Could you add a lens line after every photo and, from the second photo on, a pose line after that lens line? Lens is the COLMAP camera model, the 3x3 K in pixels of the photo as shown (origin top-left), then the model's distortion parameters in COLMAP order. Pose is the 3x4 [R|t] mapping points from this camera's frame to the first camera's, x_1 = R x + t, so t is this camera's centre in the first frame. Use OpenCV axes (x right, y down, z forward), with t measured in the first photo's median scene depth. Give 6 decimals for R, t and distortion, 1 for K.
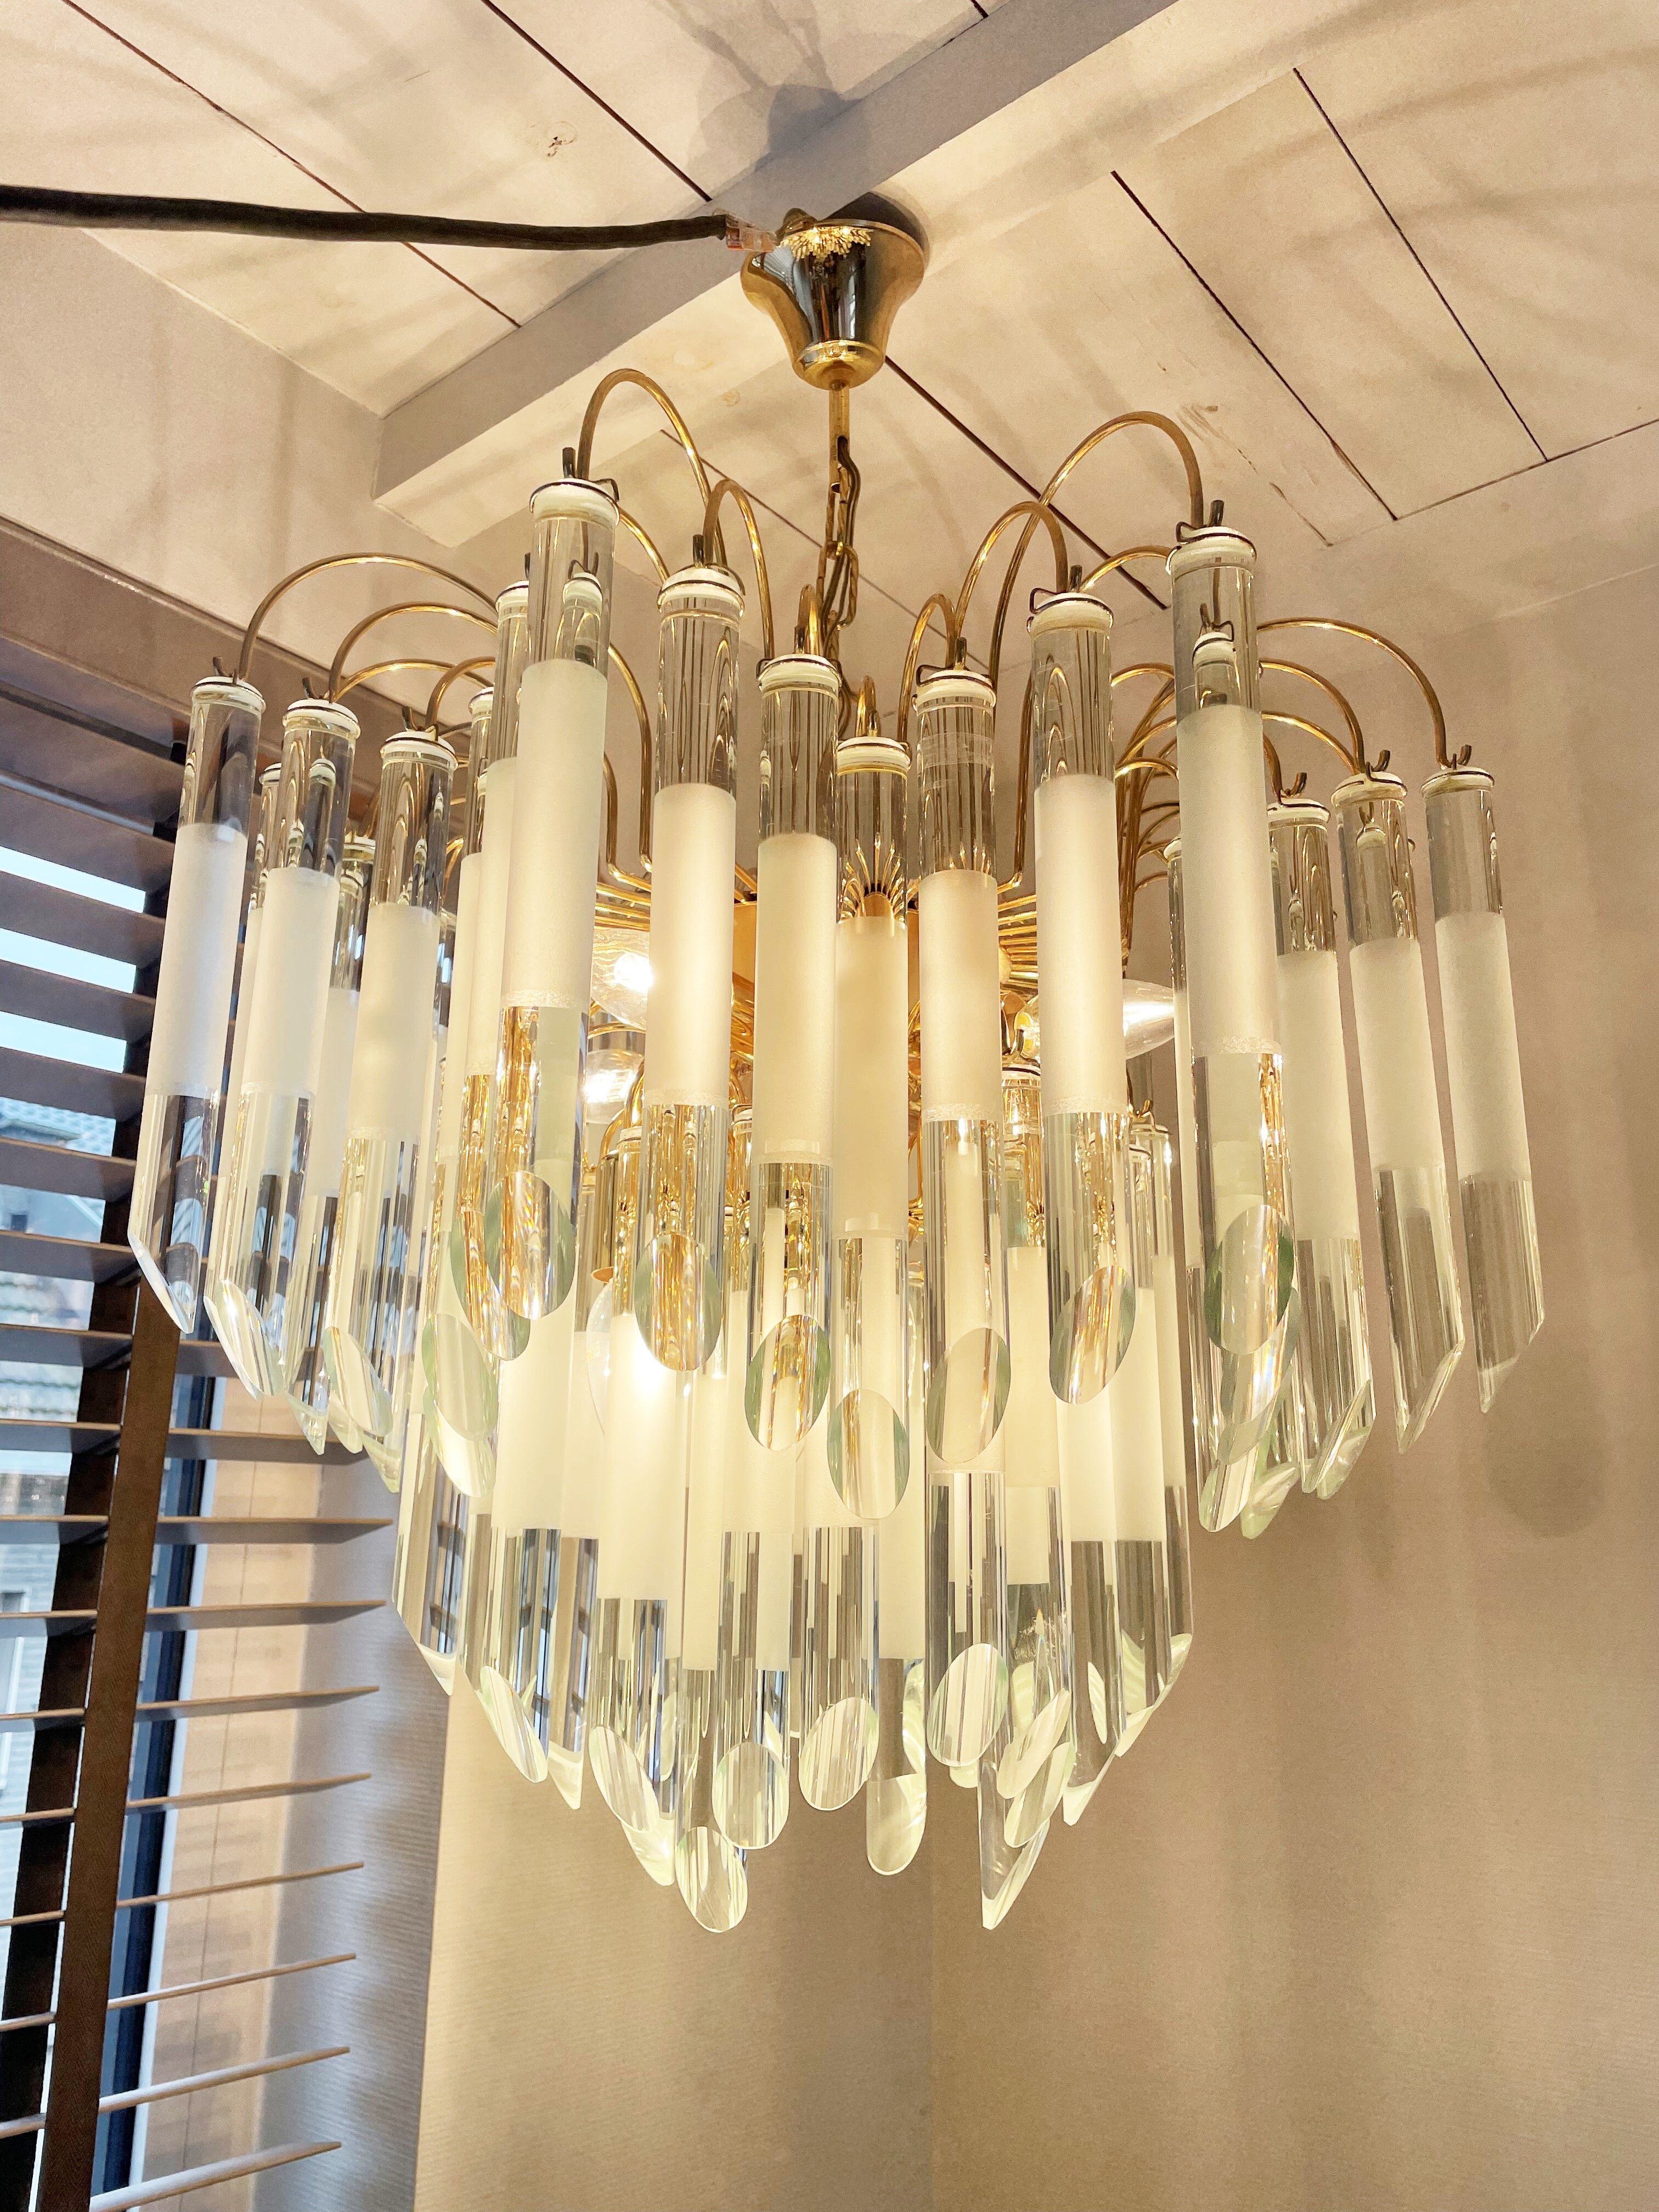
lens RADIAL K [[1651.5, 0, 829.5], [0, 1651.5, 1106.0], [0, 0, 1]] dist [0.048097, -0.004398]
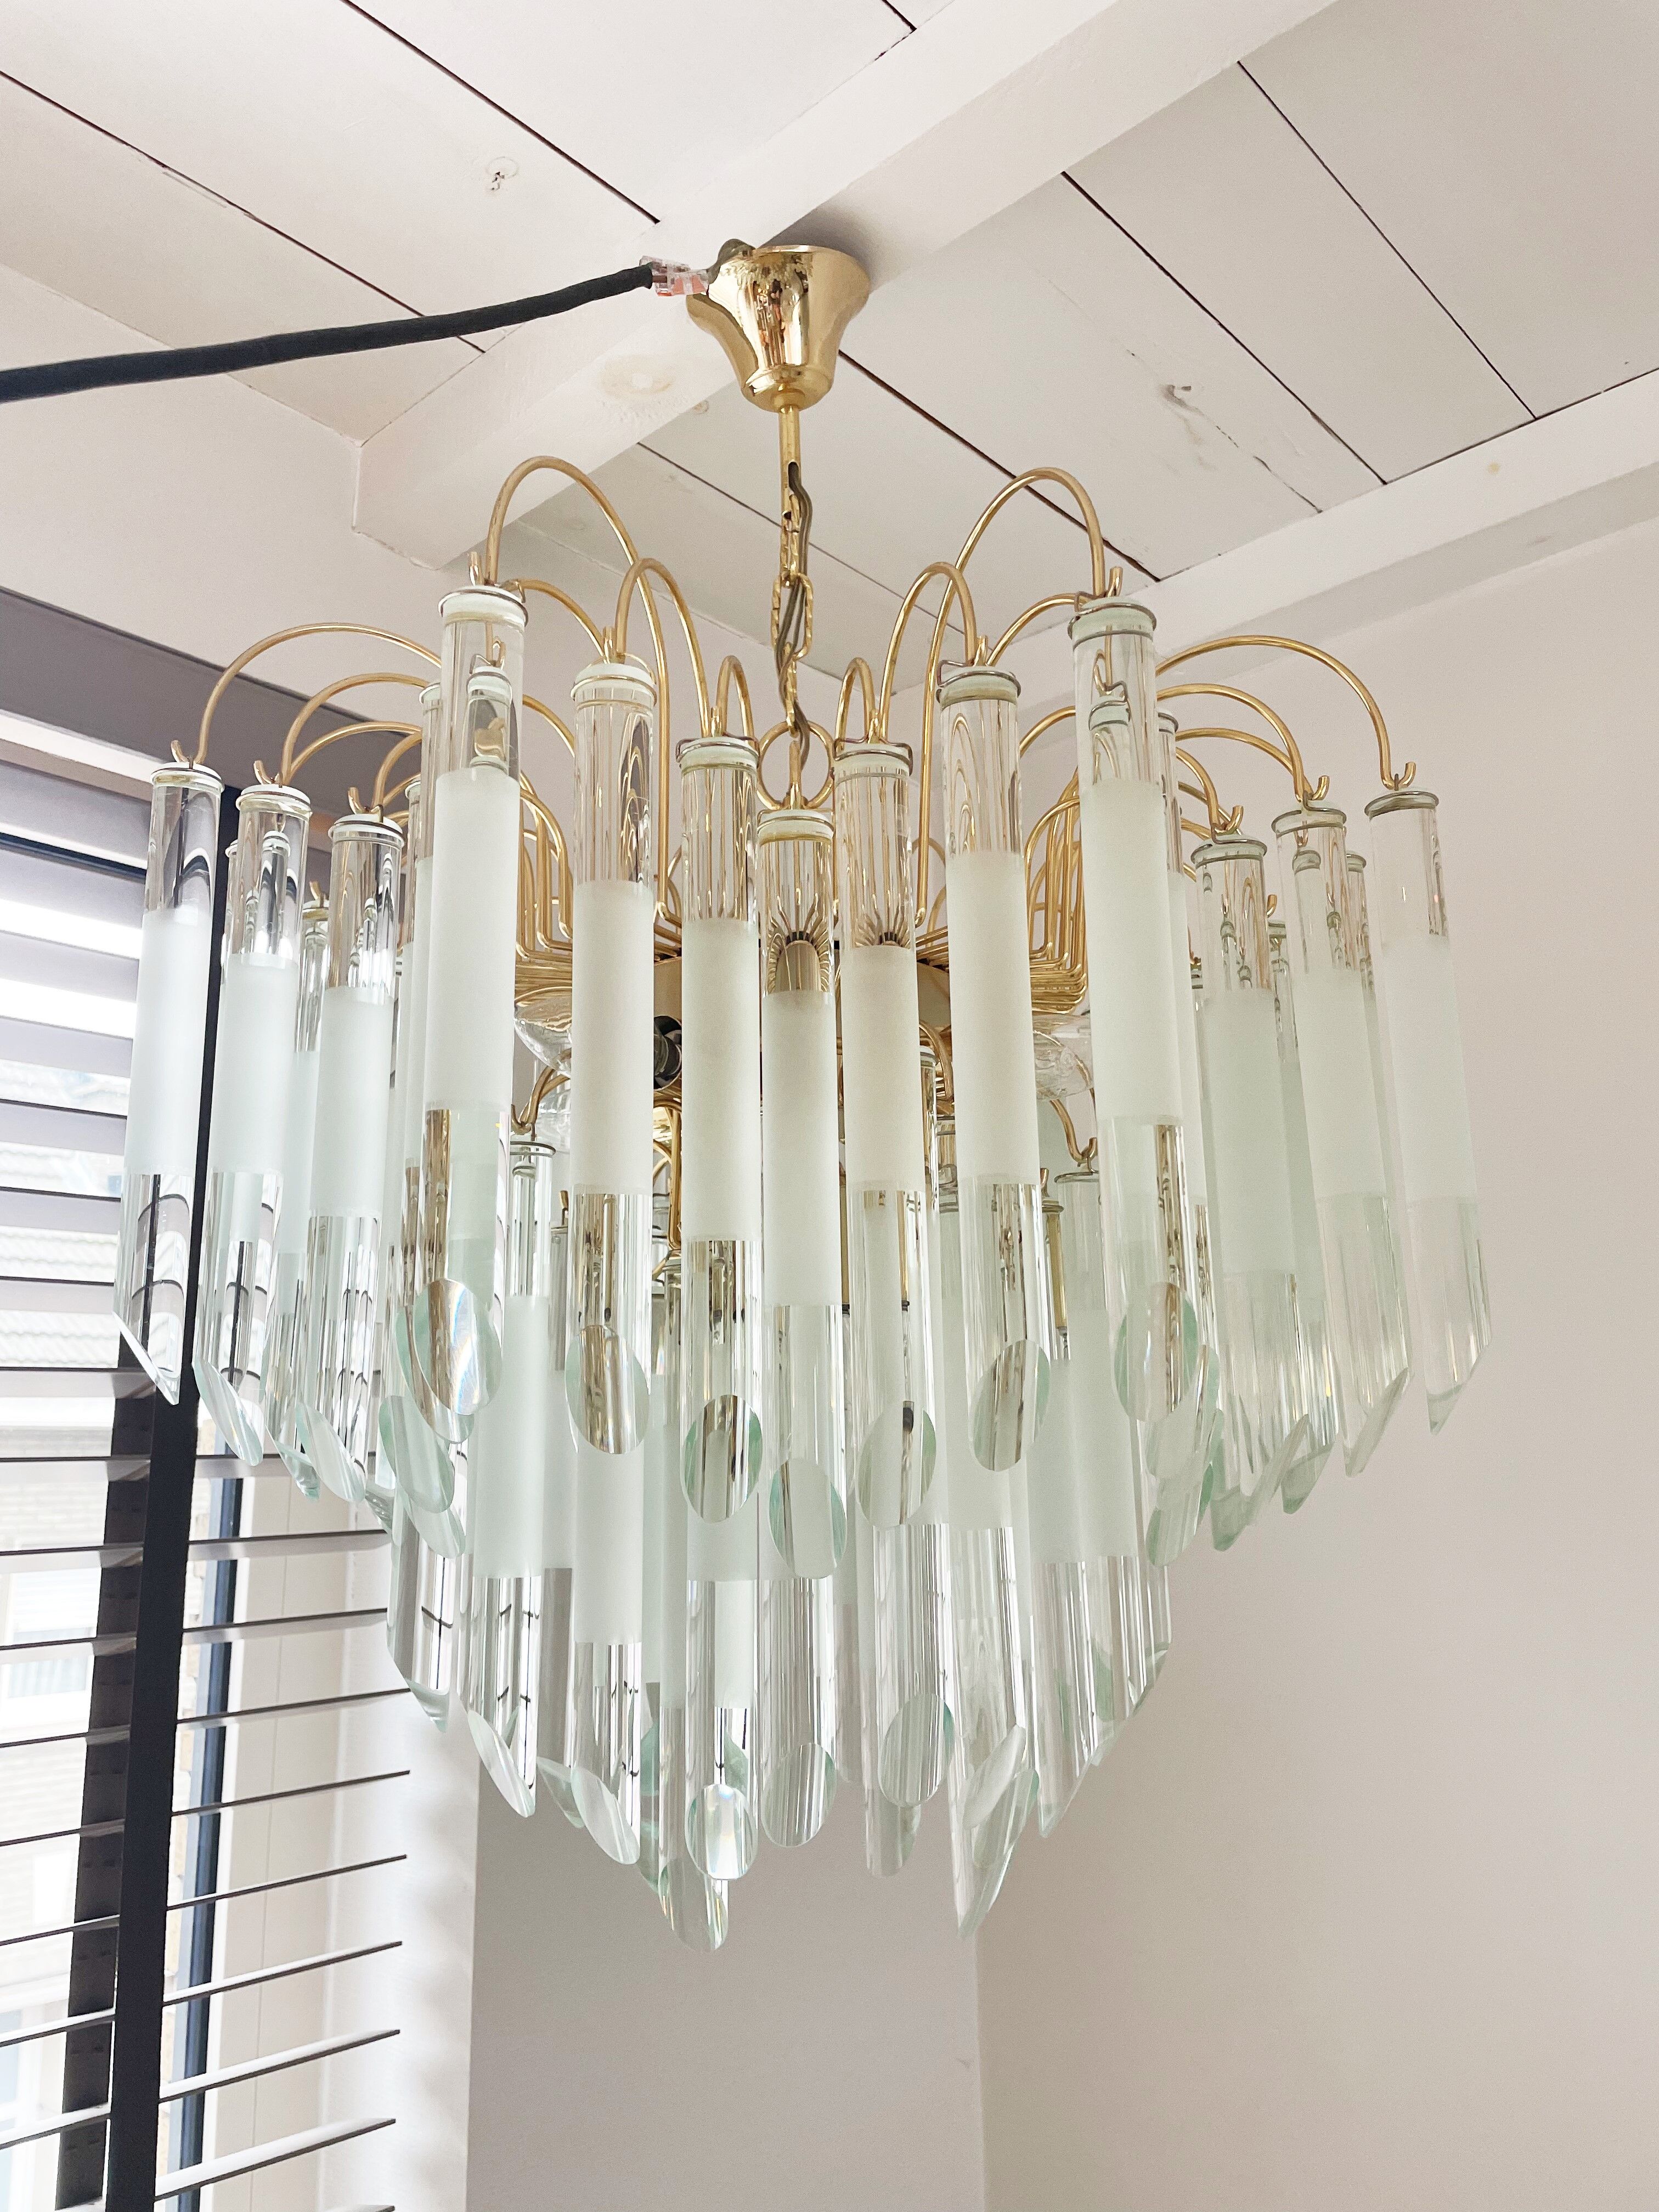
lens RADIAL K [[1651.5, 0, 829.5], [0, 1651.5, 1106.0], [0, 0, 1]] dist [0.048097, -0.004398]
pose [[0.998154, -0.041293, -0.044537, 0.069604], [0.043059, 0.998294, 0.039435, -0.064948], [0.042833, -0.041280, 0.998229, -0.018603]]
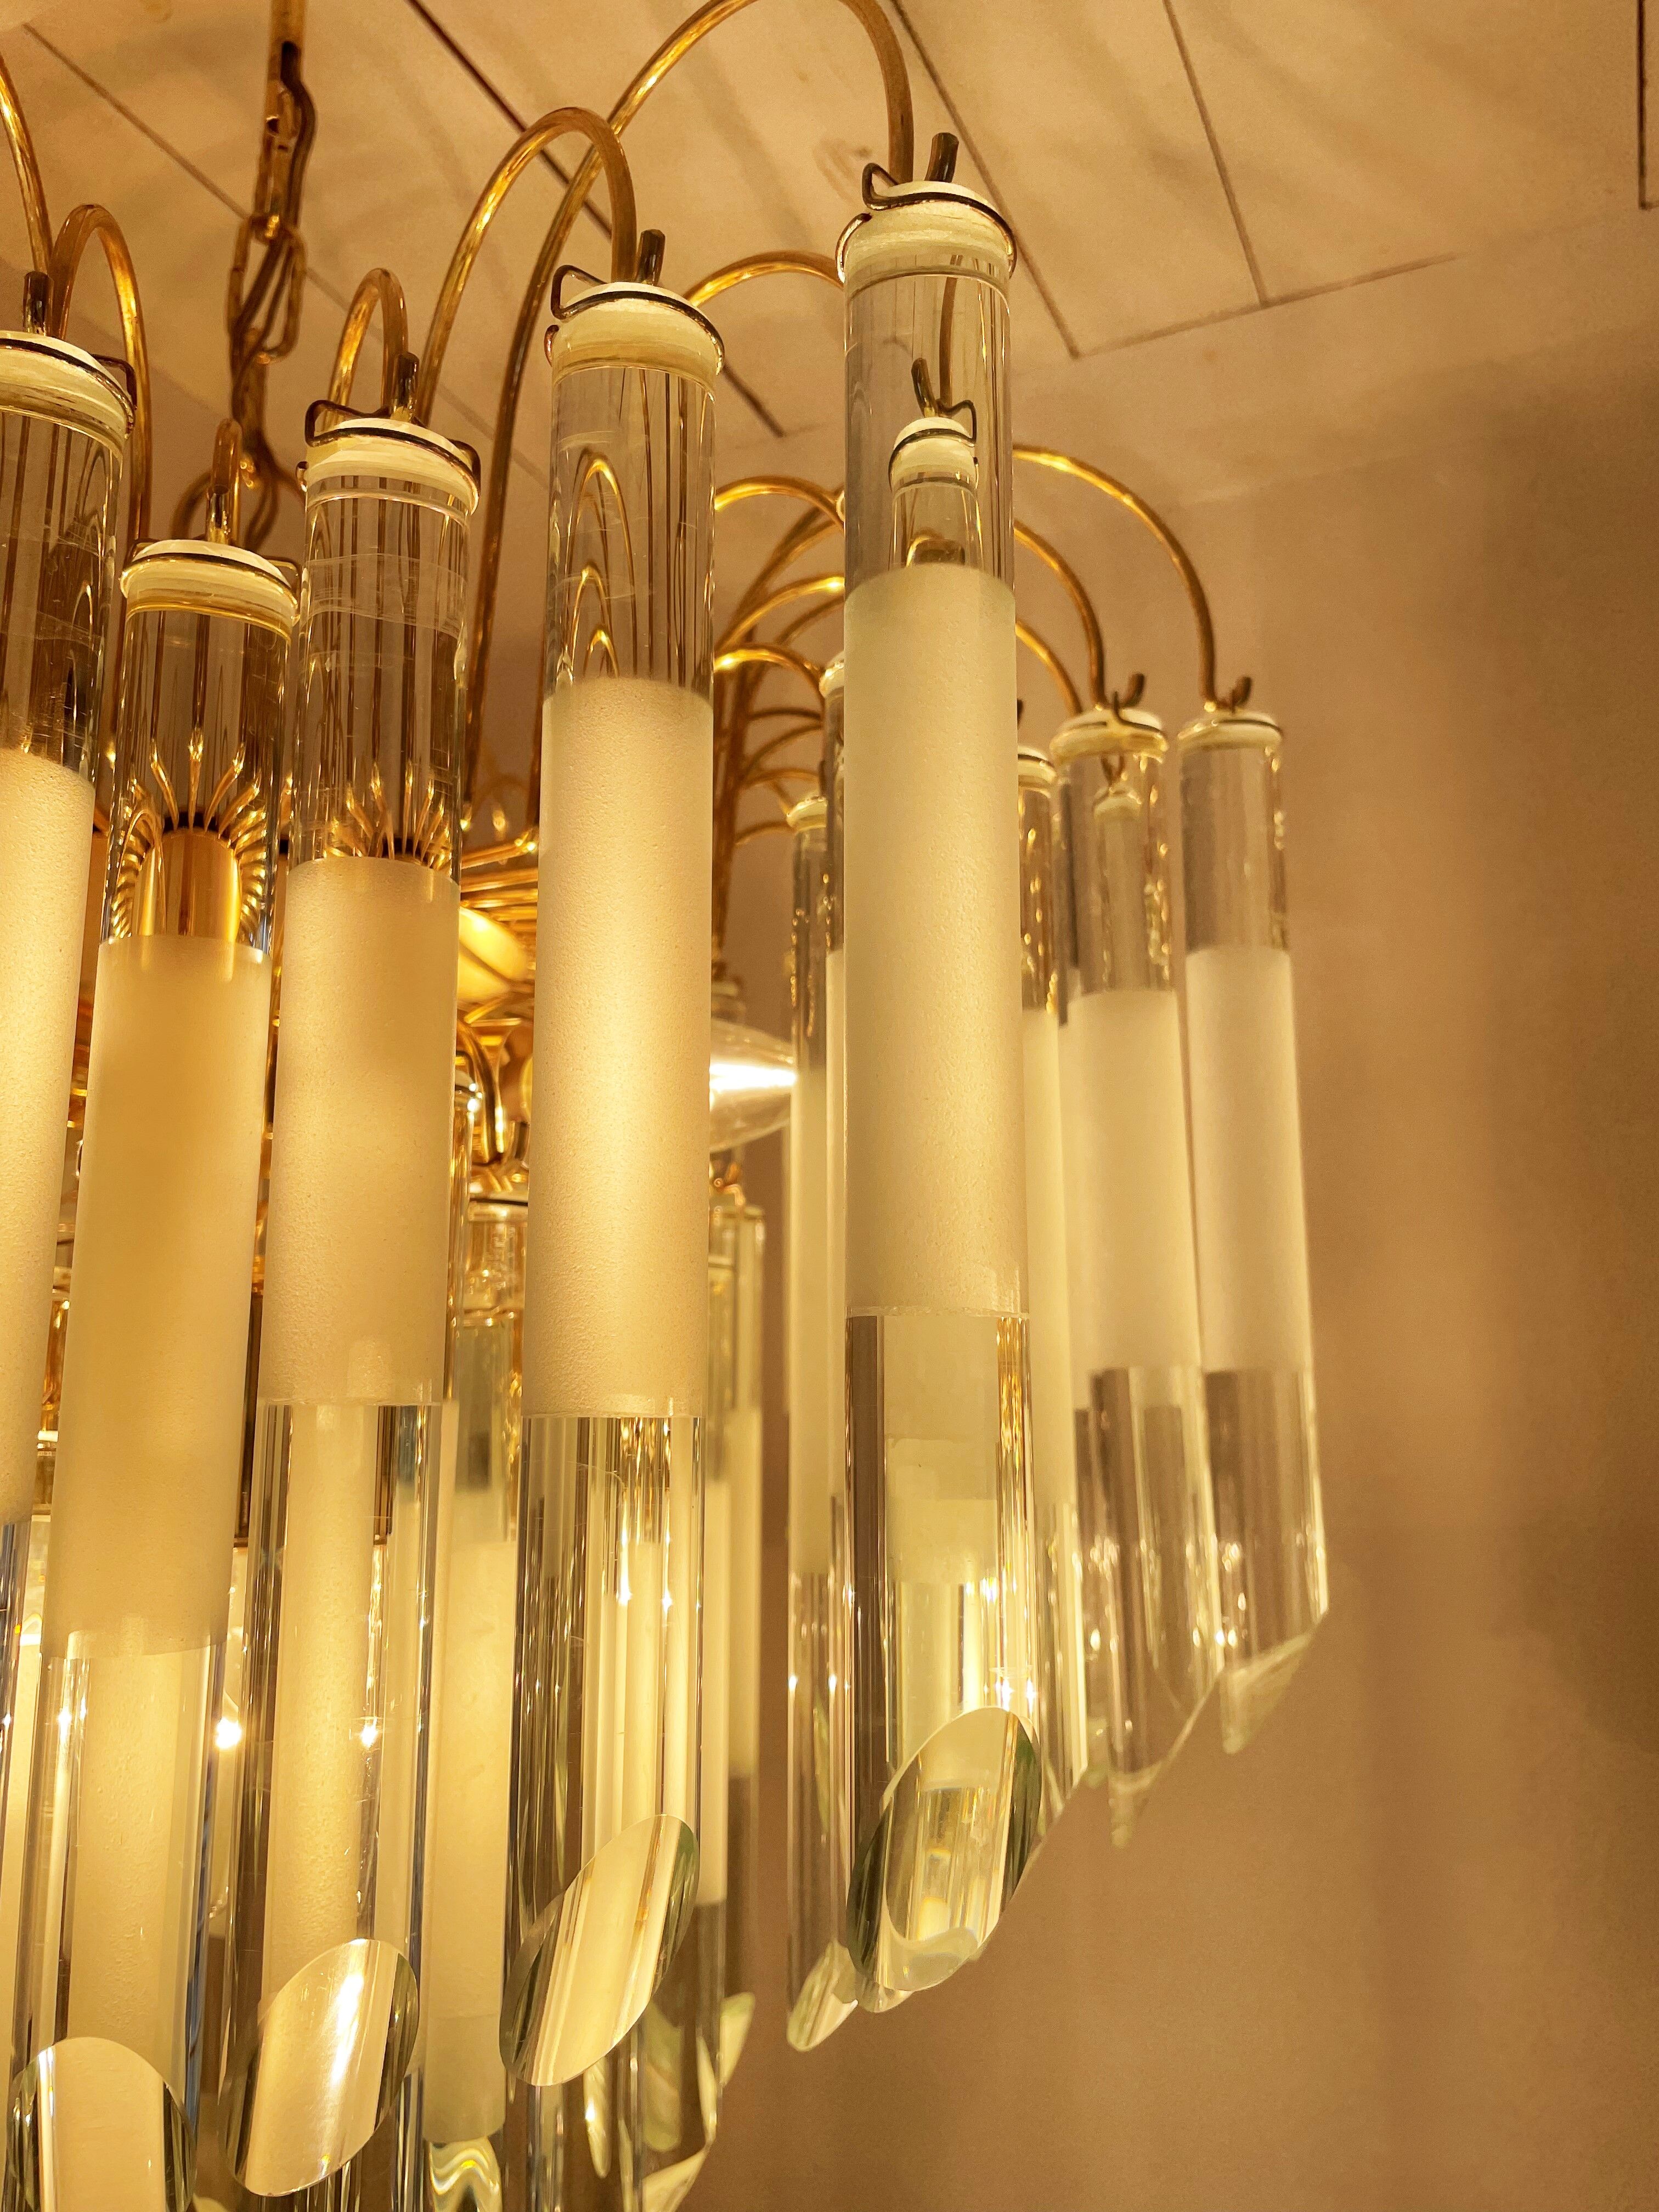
lens RADIAL K [[1690.7, 0, 826.5], [0, 1690.7, 1051.6], [0, 0, 1]] dist [0.186856, -0.283645]
pose [[0.967428, 0.043149, 0.249441, 0.064526], [-0.054541, 0.997752, 0.038938, -0.087627], [-0.247200, -0.051275, 0.967607, 0.385817]]
